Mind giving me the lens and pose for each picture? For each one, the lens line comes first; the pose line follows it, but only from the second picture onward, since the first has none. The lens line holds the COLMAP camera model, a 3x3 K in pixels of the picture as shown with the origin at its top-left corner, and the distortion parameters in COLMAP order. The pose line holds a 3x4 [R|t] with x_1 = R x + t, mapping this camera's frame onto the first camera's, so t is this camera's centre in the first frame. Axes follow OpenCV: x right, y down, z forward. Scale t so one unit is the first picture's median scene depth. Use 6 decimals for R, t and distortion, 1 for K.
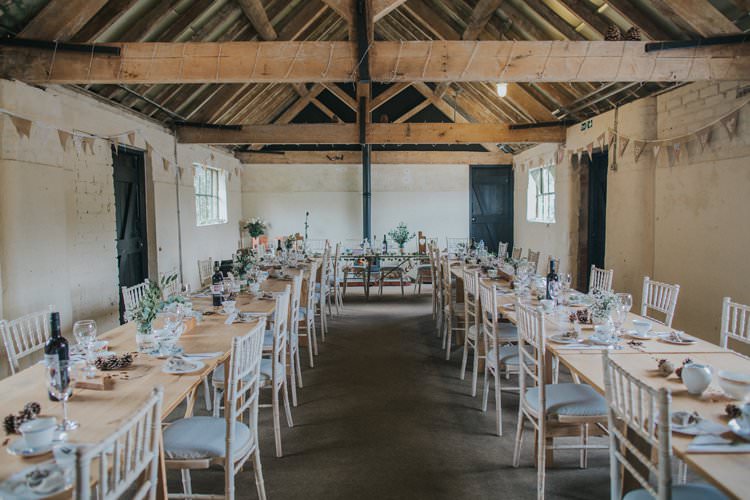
lens RADIAL K [[521.2, 0, 373.8], [0, 521.2, 247.2], [0, 0, 1]] dist [-0.048436, 0.040416]
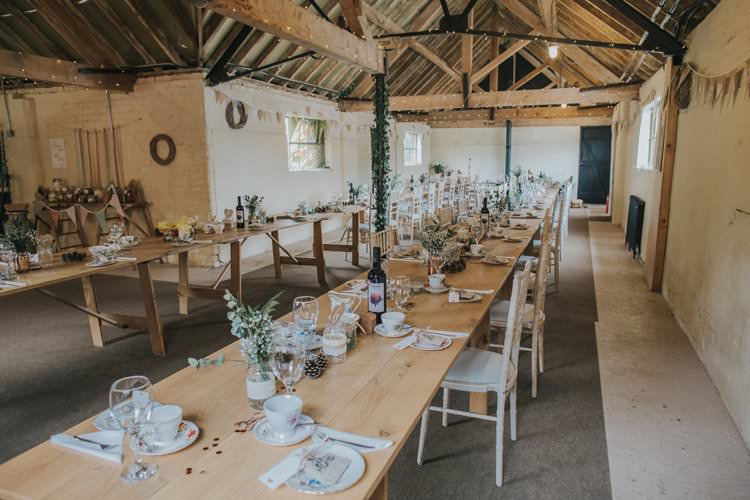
lens RADIAL K [[521.2, 0, 376.0], [0, 521.2, 248.9], [0, 0, 1]] dist [-0.048436, 0.040416]
pose [[0.928909, 0.062052, -0.365073, 0.205783], [-0.024083, 0.993896, 0.107658, 0.044892], [0.369525, -0.091212, 0.924733, -0.617630]]
